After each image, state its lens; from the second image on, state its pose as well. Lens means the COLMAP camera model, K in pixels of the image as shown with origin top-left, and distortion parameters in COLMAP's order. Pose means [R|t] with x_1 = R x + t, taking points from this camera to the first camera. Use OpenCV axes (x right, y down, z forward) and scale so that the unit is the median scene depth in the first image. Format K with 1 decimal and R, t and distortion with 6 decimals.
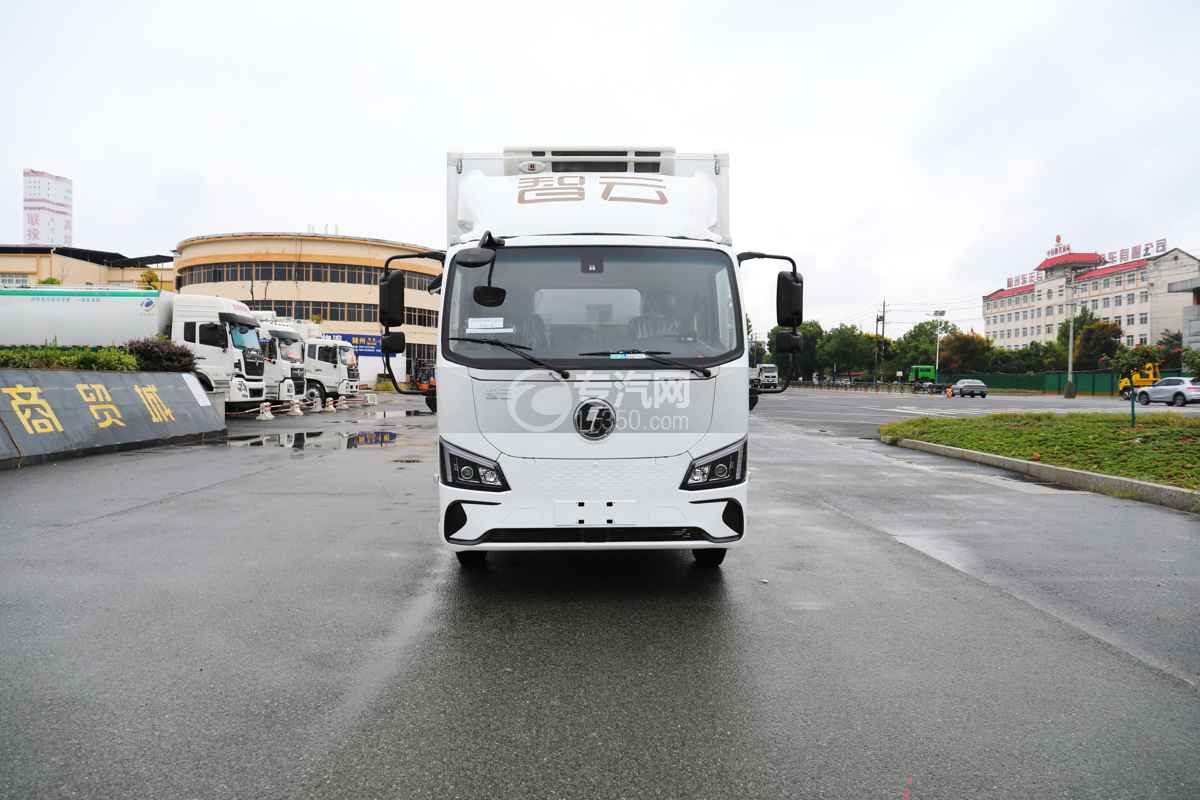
lens RADIAL K [[852.7, 0, 600.1], [0, 852.7, 395.8], [0, 0, 1]] dist [-0.063800, 0.019252]
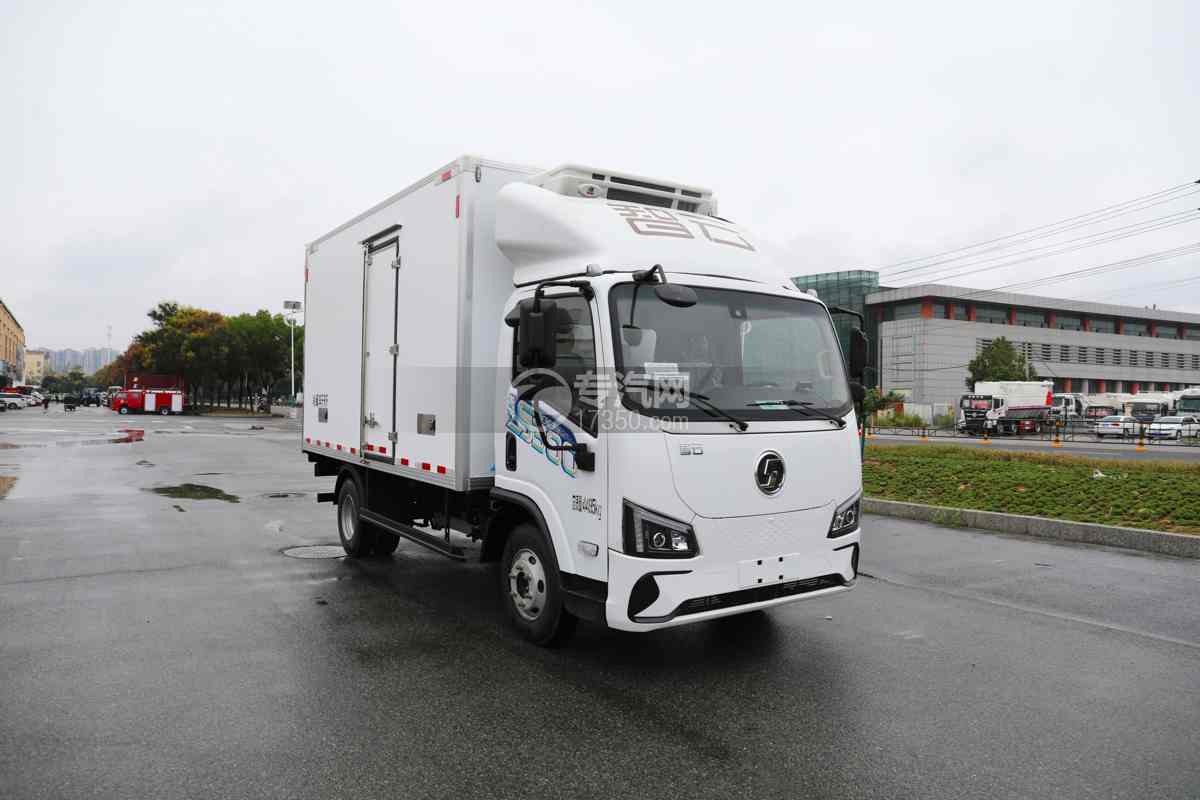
lens RADIAL K [[852.7, 0, 592.2], [0, 852.7, 401.3], [0, 0, 1]] dist [-0.063800, 0.019252]
pose [[0.843553, 0.005165, 0.537021, -0.679016], [0.003697, 0.999874, -0.015424, -0.038333], [-0.537033, 0.014997, 0.843428, 0.292788]]
